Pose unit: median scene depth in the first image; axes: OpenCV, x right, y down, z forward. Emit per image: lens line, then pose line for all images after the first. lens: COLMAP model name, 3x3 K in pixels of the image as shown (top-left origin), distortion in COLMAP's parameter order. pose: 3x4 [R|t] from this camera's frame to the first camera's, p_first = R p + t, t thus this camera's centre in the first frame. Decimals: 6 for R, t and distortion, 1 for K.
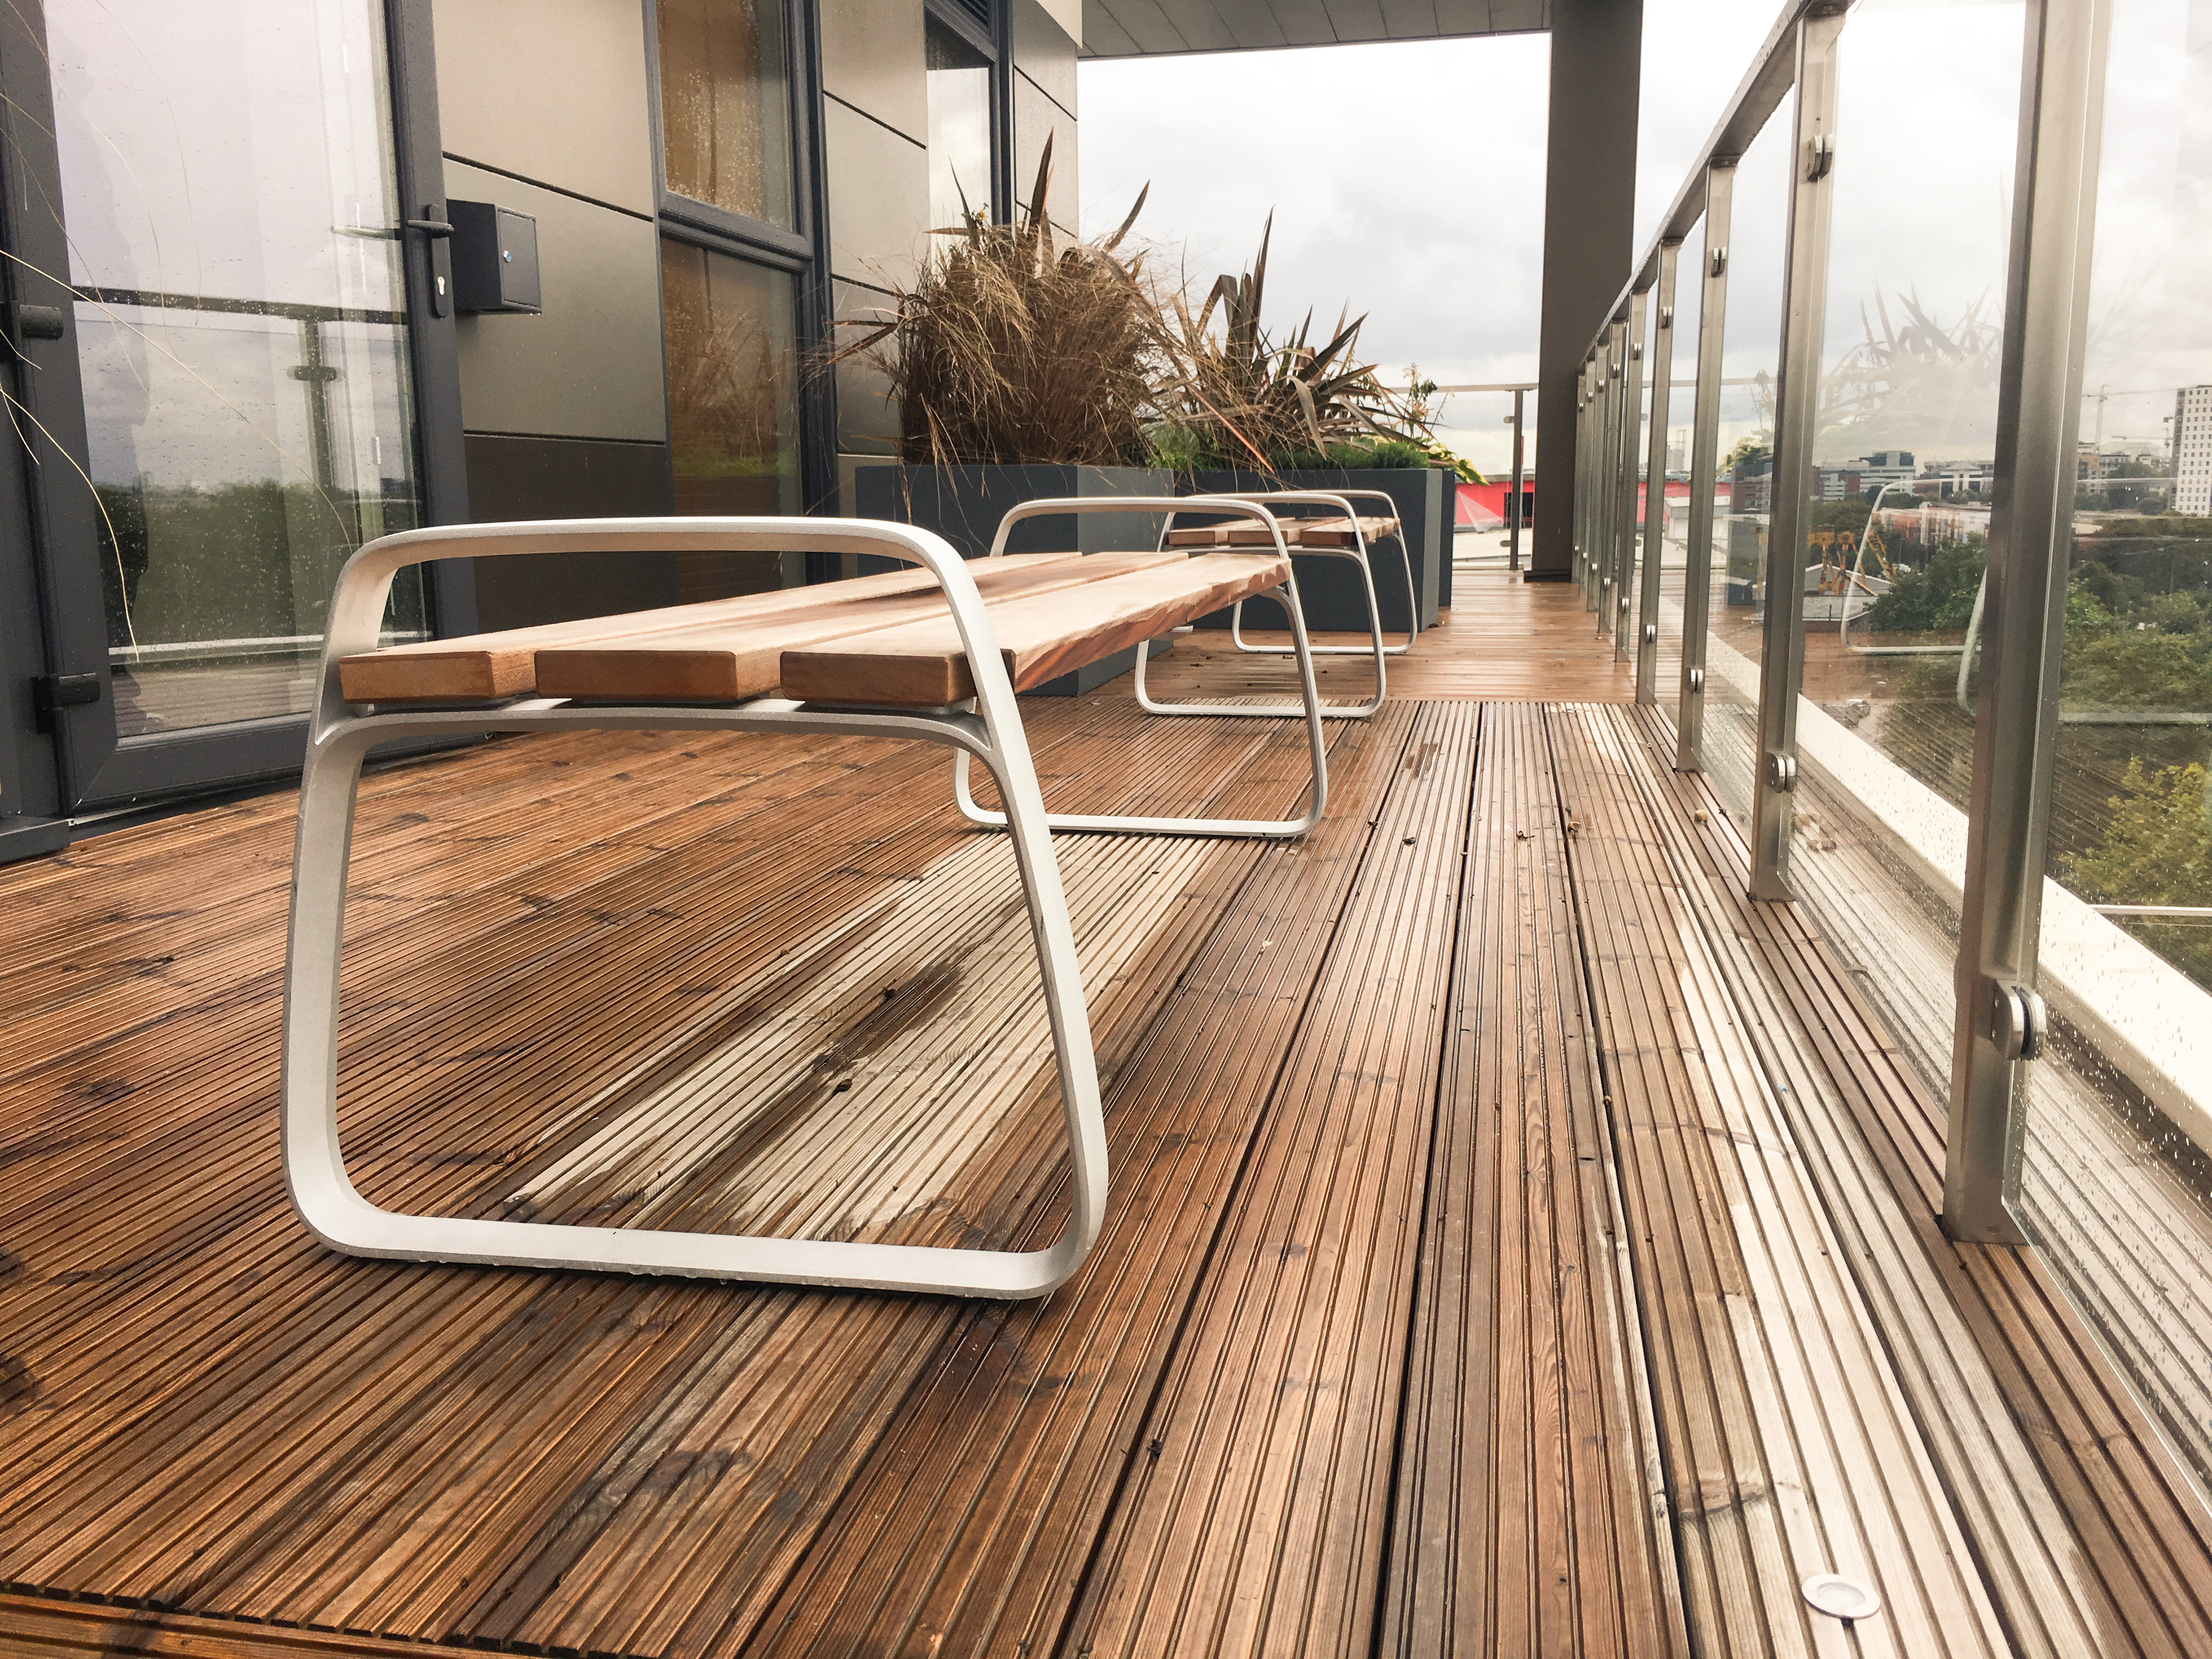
lens RADIAL K [[1930.9, 0, 1106.0], [0, 1930.9, 829.5], [0, 0, 1]] dist [0.087080, -0.144721]
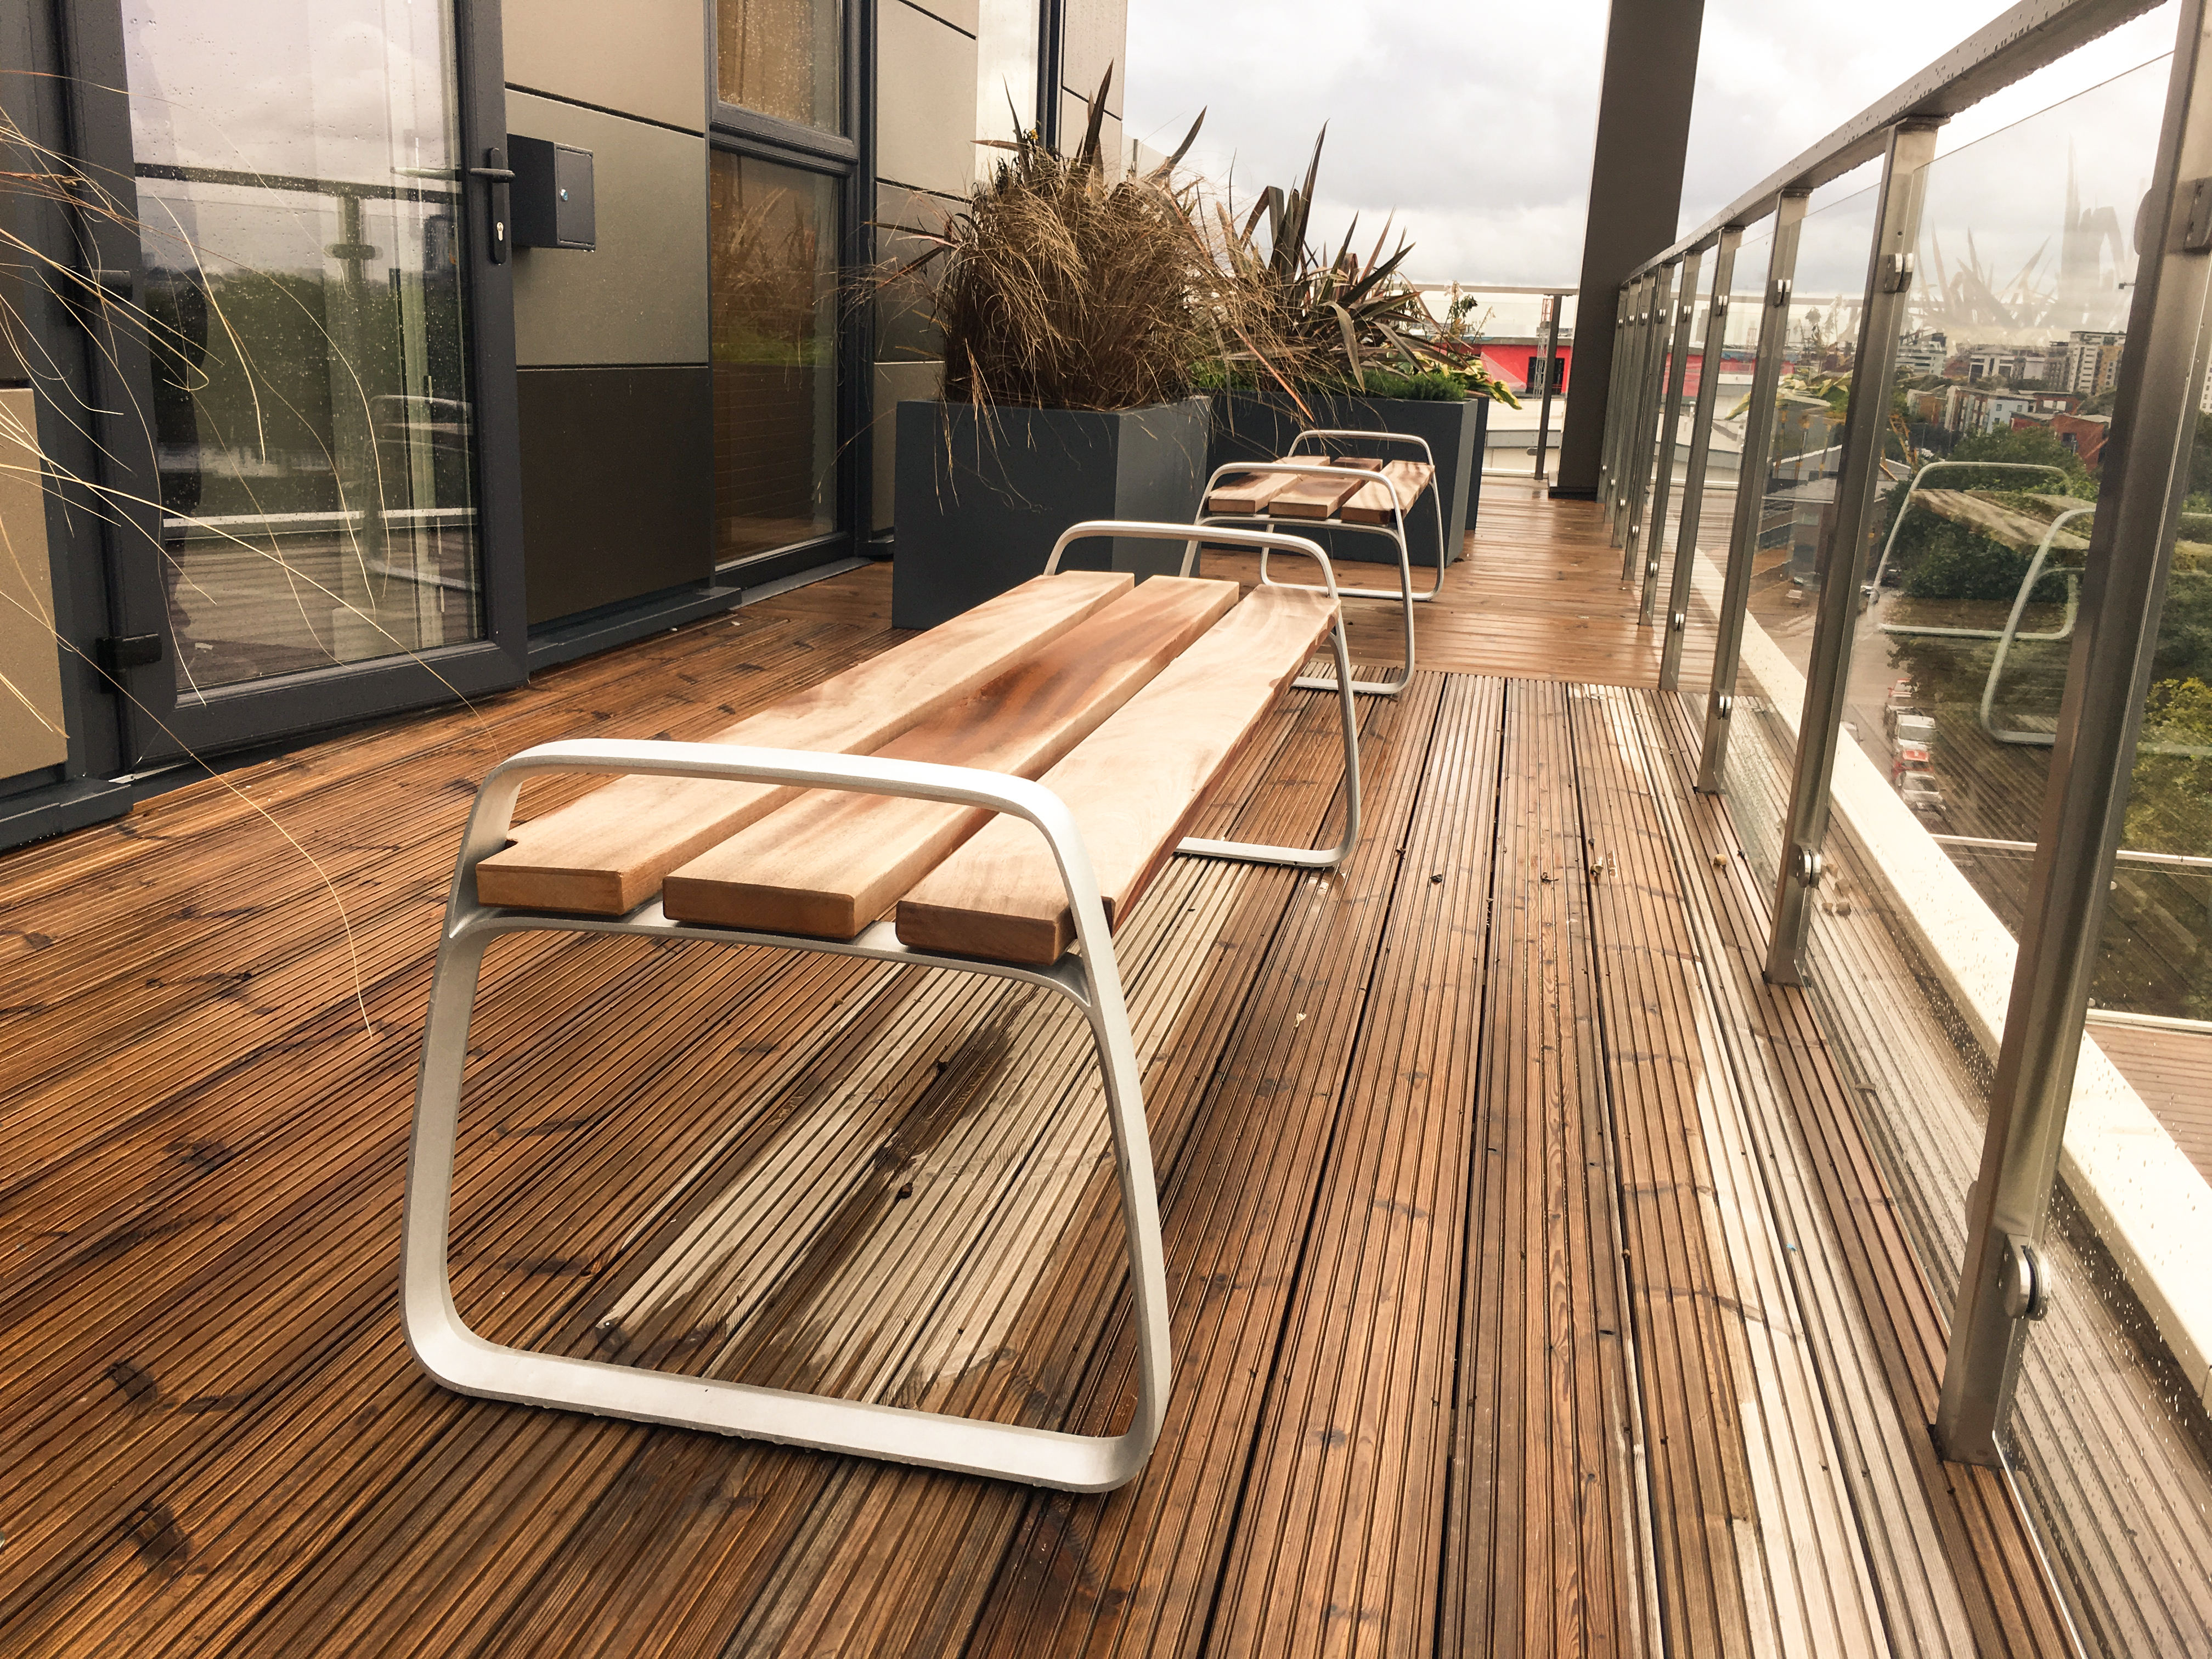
lens RADIAL K [[1930.9, 0, 1106.0], [0, 1930.9, 829.5], [0, 0, 1]] dist [0.087080, -0.144721]
pose [[0.998407, 0.056118, 0.005845, -0.040528], [-0.056410, 0.994980, 0.082665, -0.148021], [-0.001176, -0.082863, 0.996560, -0.035184]]
